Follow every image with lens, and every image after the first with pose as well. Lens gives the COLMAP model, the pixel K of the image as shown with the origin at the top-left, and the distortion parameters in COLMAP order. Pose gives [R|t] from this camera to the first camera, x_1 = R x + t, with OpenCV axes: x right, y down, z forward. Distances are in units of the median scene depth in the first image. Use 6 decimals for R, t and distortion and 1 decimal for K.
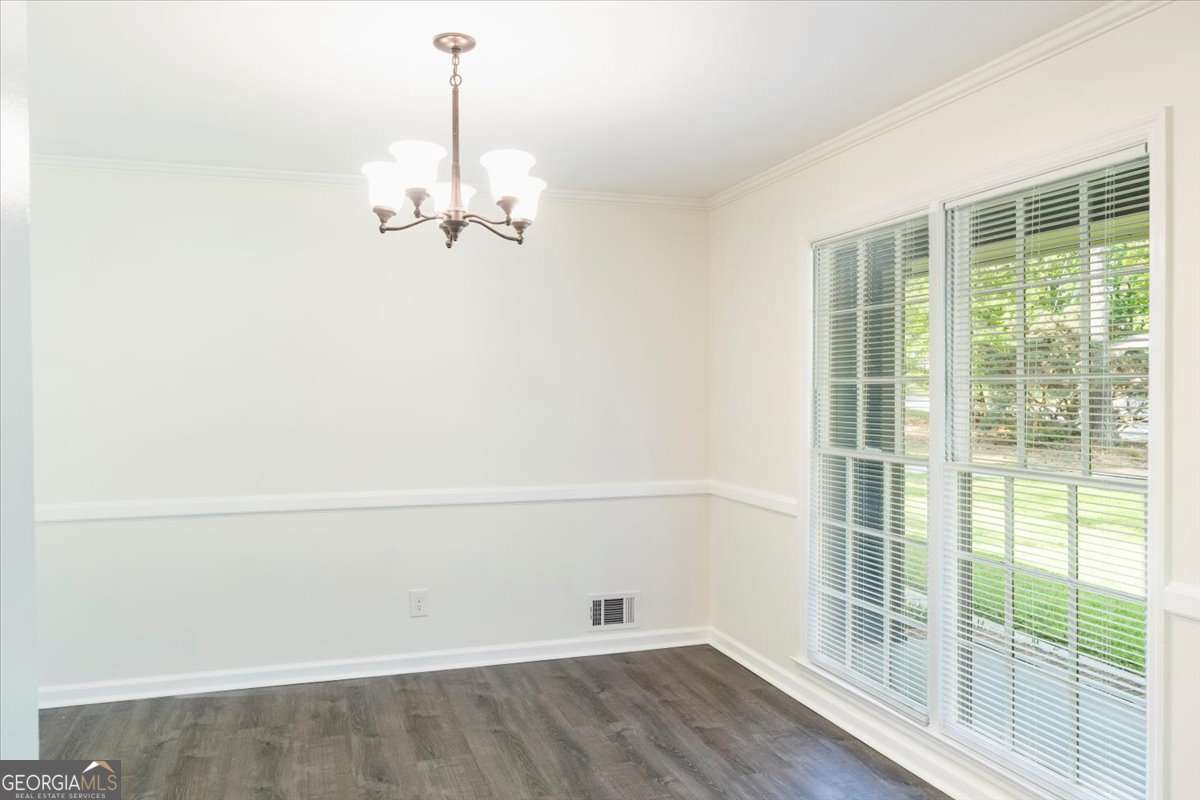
lens RADIAL K [[880.6, 0, 600.0], [0, 880.6, 400.0], [0, 0, 1]] dist [0.000311, -0.006937]
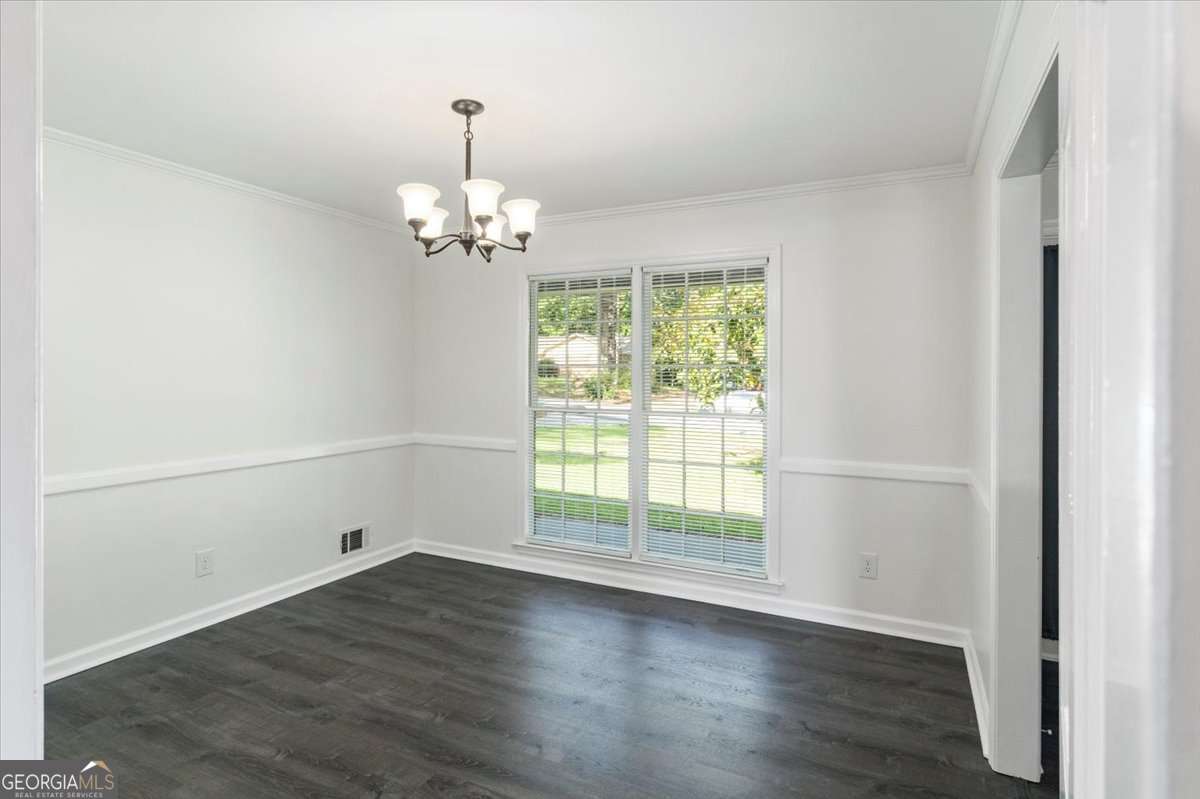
lens RADIAL K [[631.6, 0, 595.8], [0, 631.6, 371.9], [0, 0, 1]] dist [0.003763, 0.000864]
pose [[0.712883, -0.001555, 0.701282, -0.481122], [0.002895, 0.999996, -0.000726, -0.002809], [-0.701277, 0.002548, 0.712884, 0.127834]]
